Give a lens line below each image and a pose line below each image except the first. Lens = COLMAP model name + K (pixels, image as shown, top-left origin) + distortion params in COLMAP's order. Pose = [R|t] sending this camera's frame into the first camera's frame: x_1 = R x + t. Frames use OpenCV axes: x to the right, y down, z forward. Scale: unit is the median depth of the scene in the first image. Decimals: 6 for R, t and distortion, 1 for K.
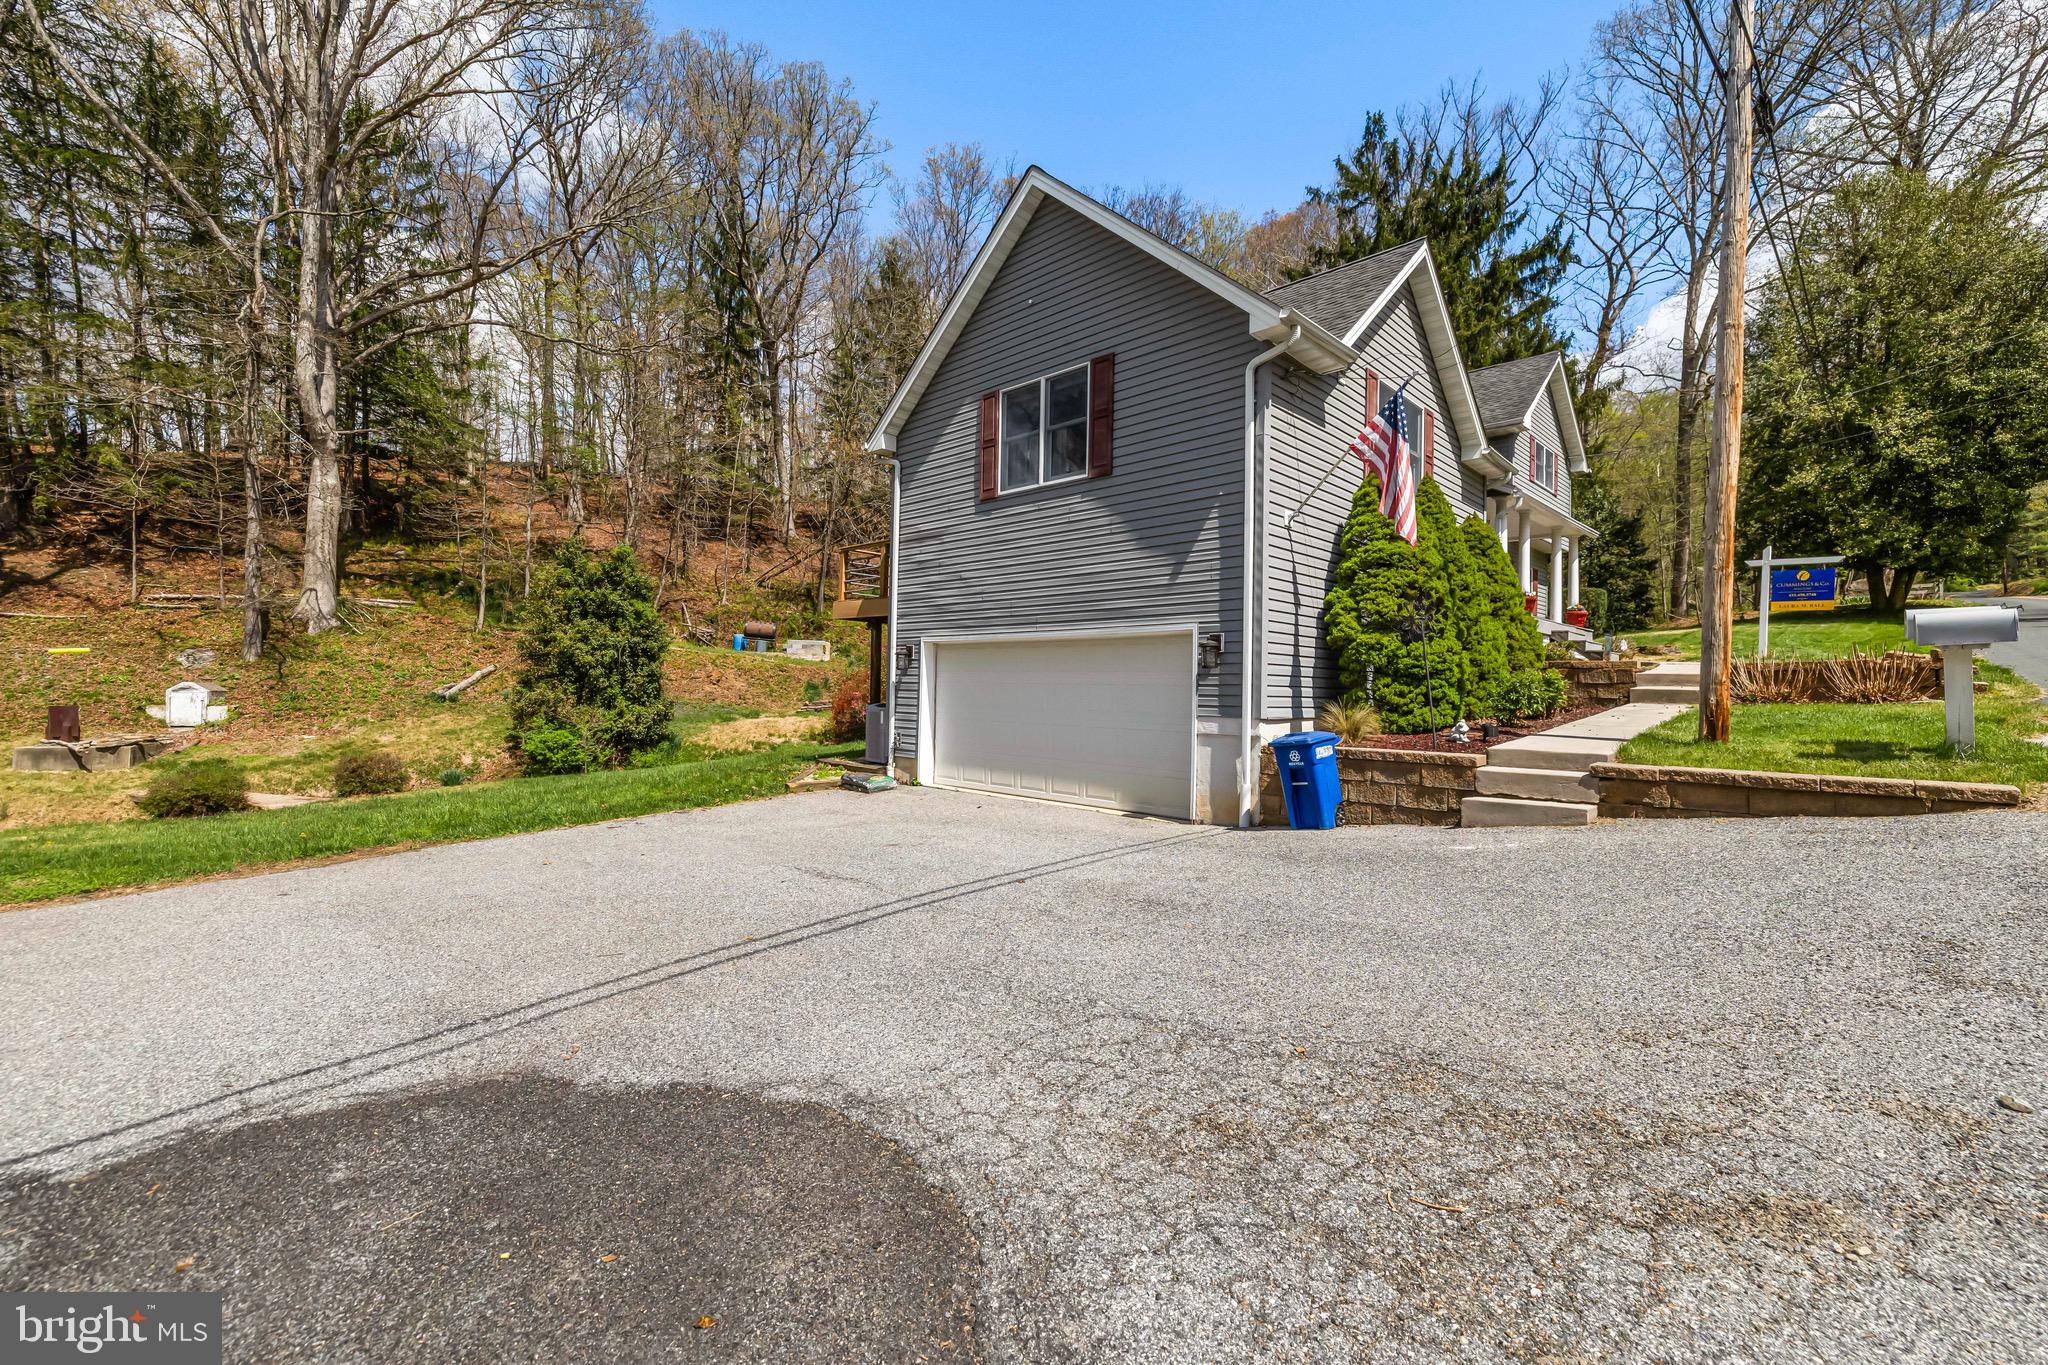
lens RADIAL K [[862.0, 0, 1029.3], [0, 862.0, 674.9], [0, 0, 1]] dist [0.003707, 0.000641]
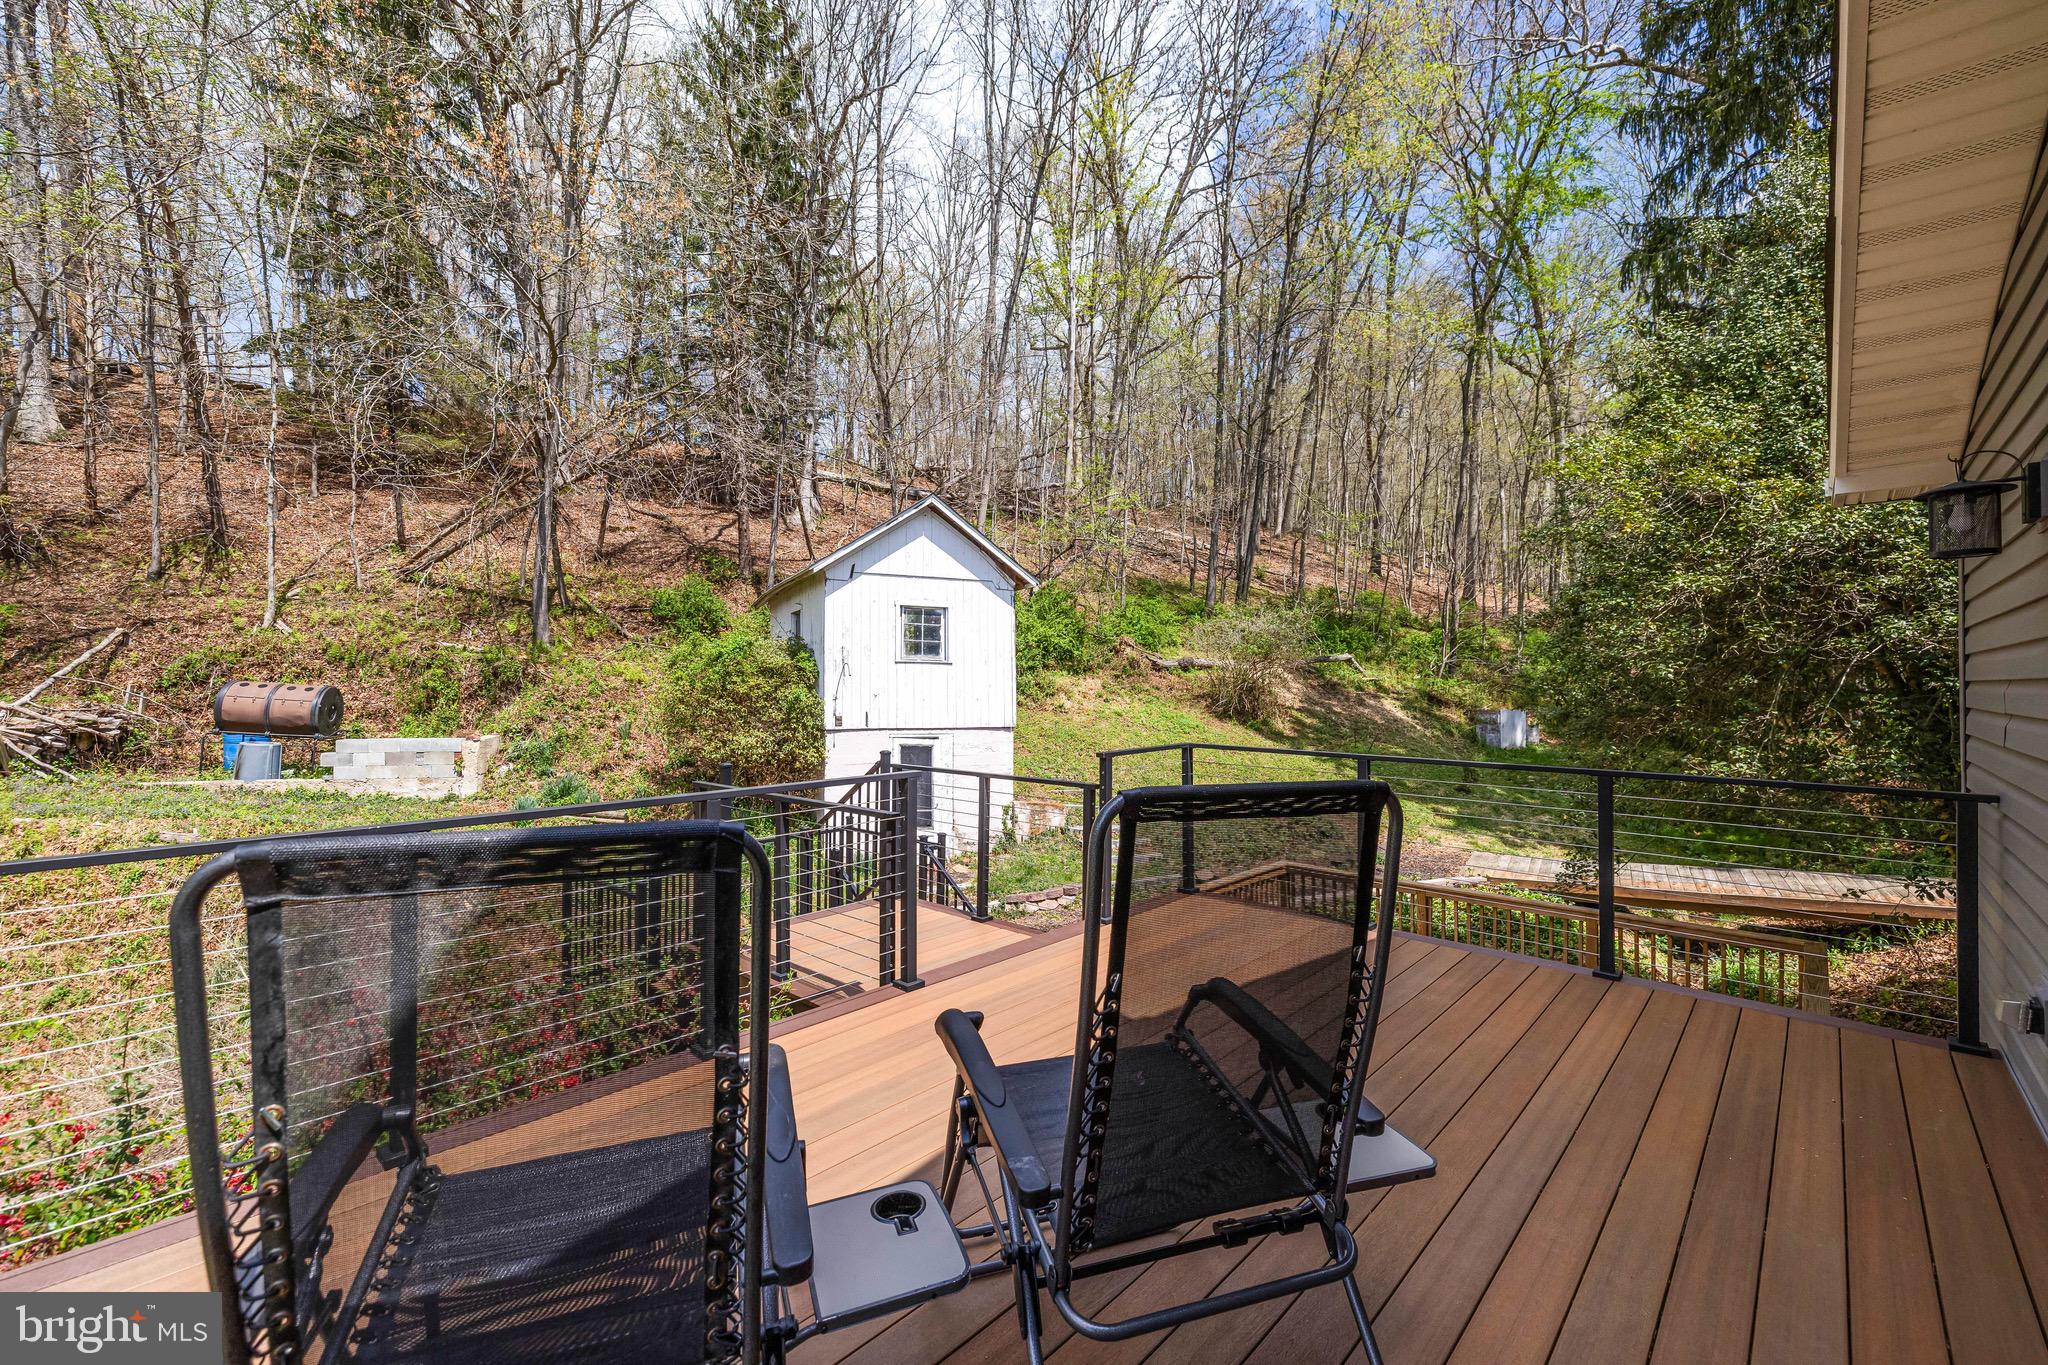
lens RADIAL K [[859.7, 0, 1024.8], [0, 859.7, 675.7], [0, 0, 1]] dist [0.003765, 0.000046]
pose [[0.998887, -0.013033, 0.045342, -0.032528], [0.012376, 0.999815, 0.014733, -0.091708], [-0.045526, -0.014155, 0.998863, 0.876785]]
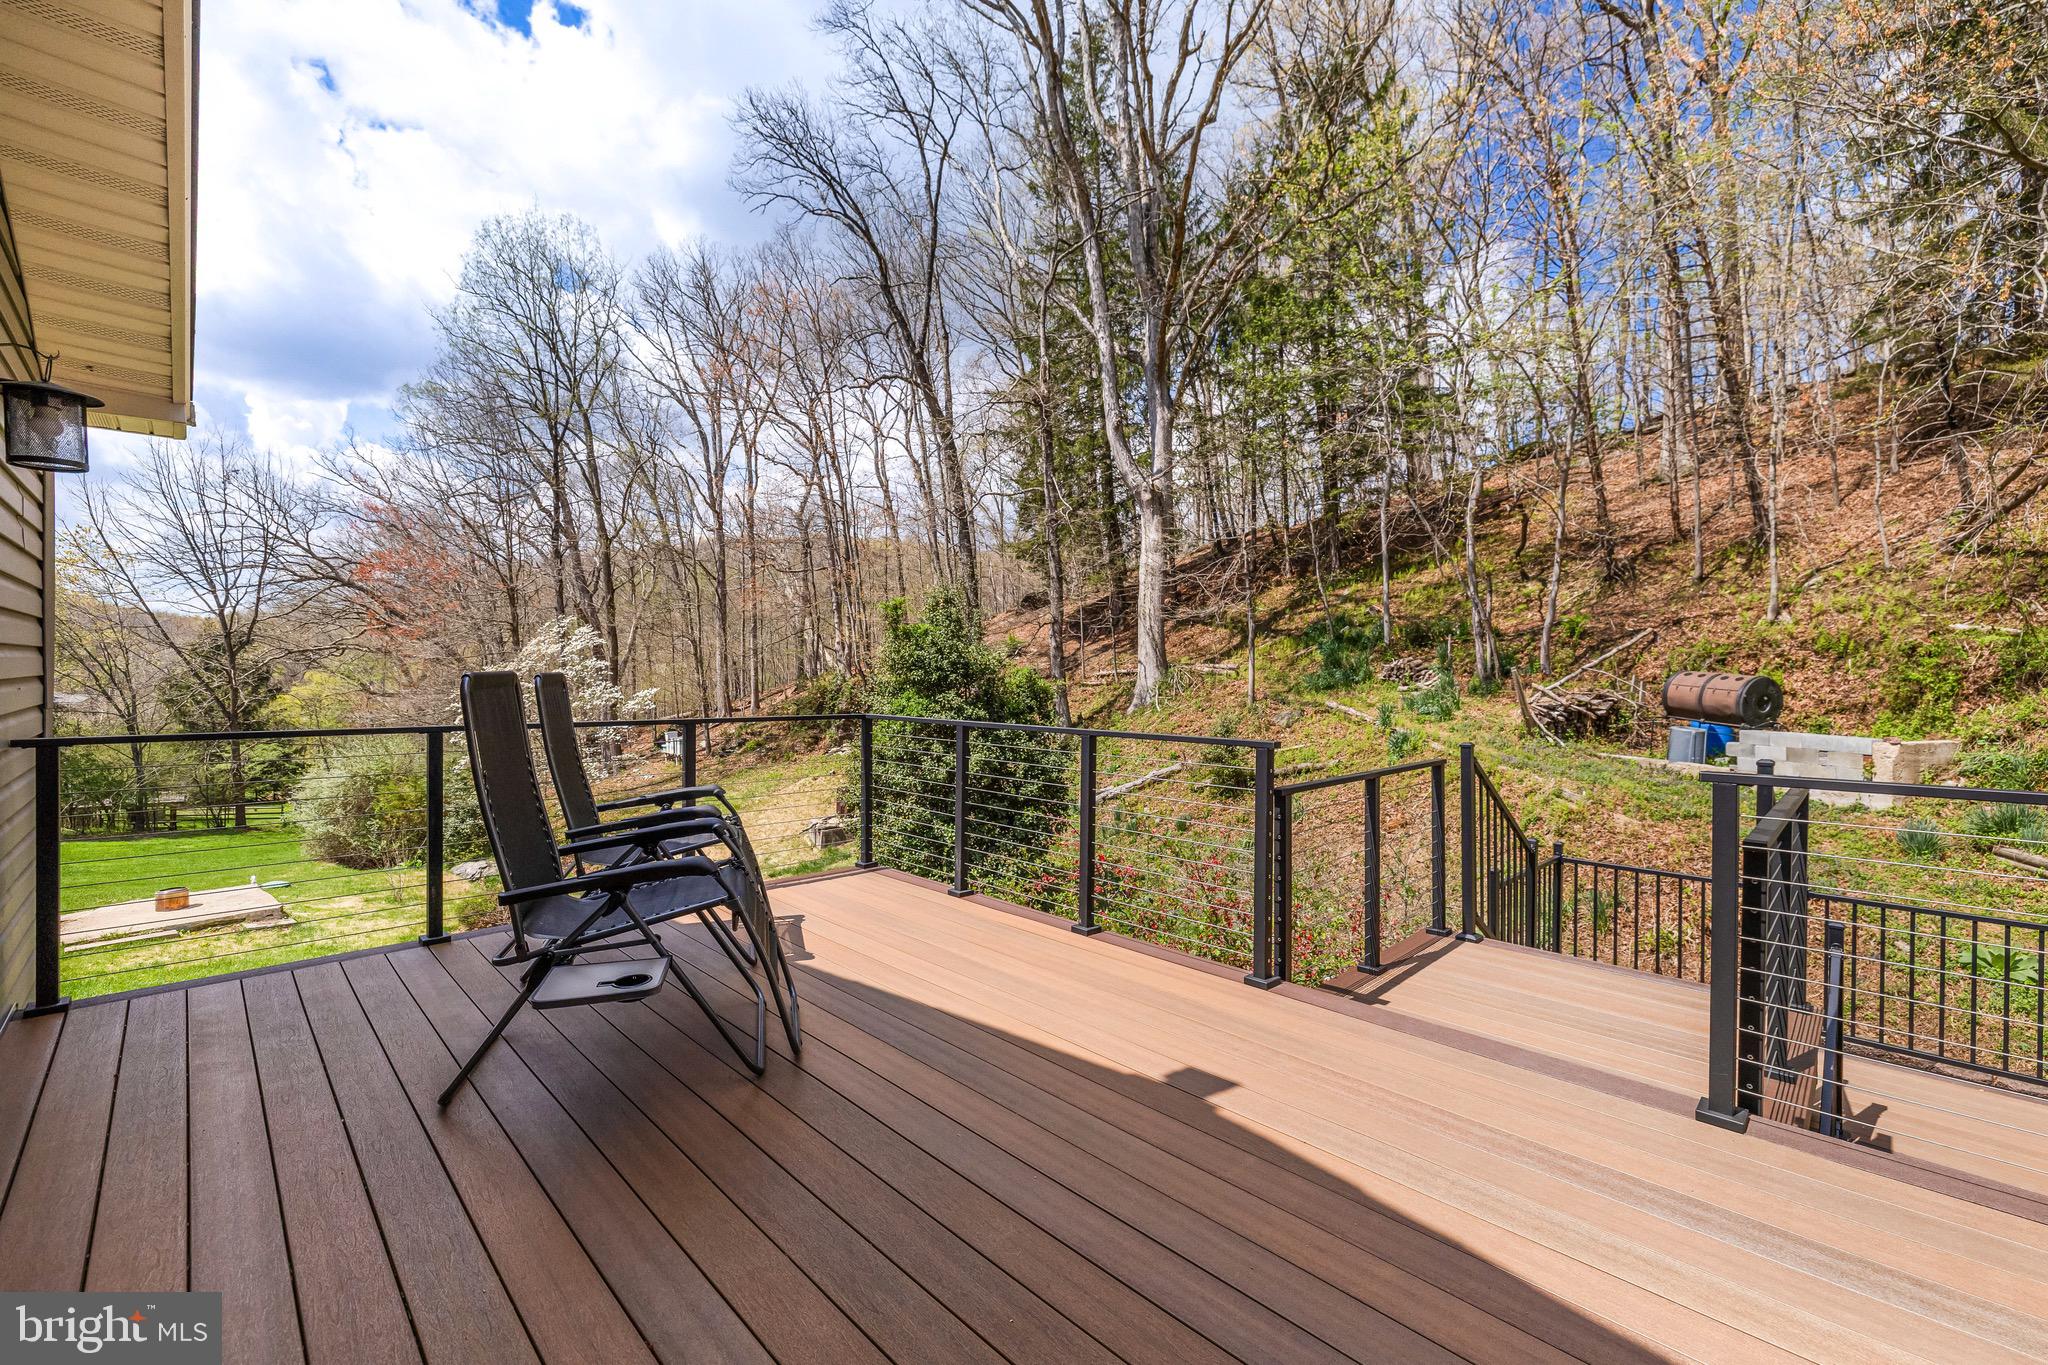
lens RADIAL K [[859.7, 0, 1024.8], [0, 859.7, 675.7], [0, 0, 1]] dist [0.003765, 0.000046]
pose [[-0.012606, -0.011170, -0.999858, 0.079357], [0.010361, 0.999882, -0.011301, -0.082544], [0.999867, -0.010502, -0.012489, 0.981348]]
